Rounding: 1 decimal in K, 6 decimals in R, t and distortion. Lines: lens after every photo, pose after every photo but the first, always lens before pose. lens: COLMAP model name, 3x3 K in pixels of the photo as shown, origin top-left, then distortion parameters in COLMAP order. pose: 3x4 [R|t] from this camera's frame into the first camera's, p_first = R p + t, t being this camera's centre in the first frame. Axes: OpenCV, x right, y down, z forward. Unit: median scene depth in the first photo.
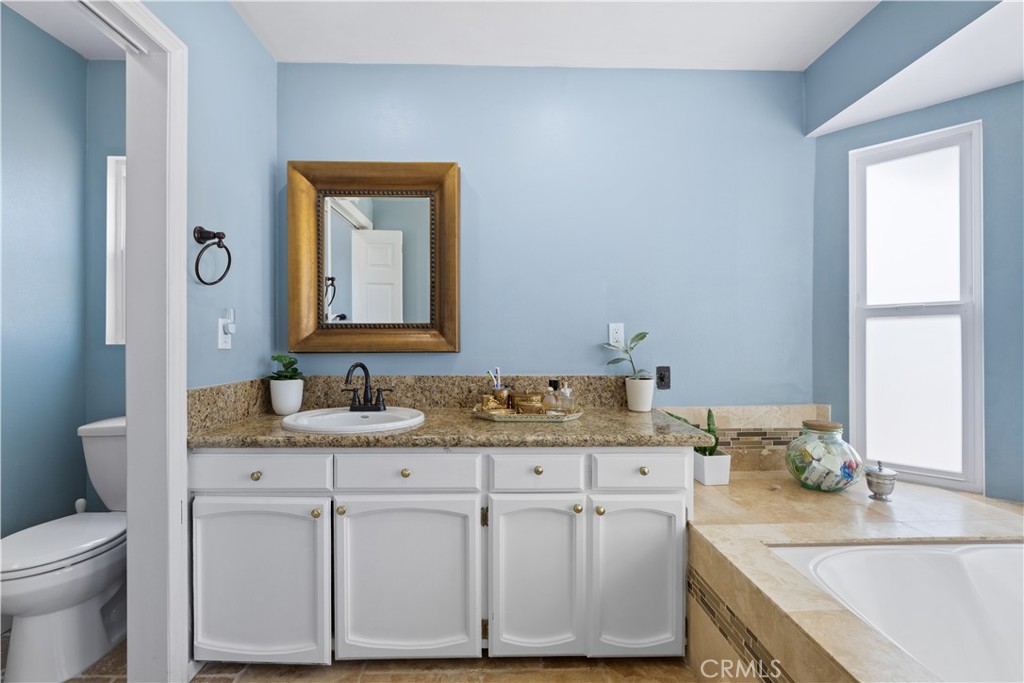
lens RADIAL K [[412.5, 0, 510.2], [0, 412.5, 343.7], [0, 0, 1]] dist [-0.001782, -0.000422]
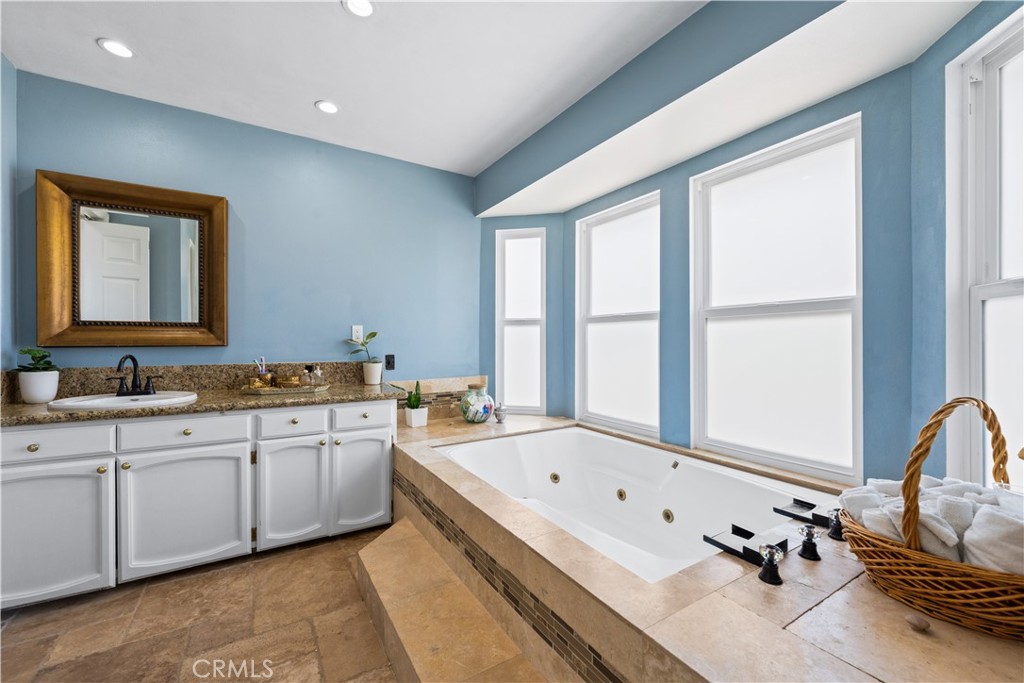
lens RADIAL K [[412.5, 0, 510.2], [0, 412.5, 343.7], [0, 0, 1]] dist [-0.001782, -0.000422]
pose [[0.865148, -0.001041, 0.501516, -0.006205], [-0.004470, 0.999942, 0.009786, -0.002765], [-0.501497, -0.010708, 0.865093, -0.576105]]
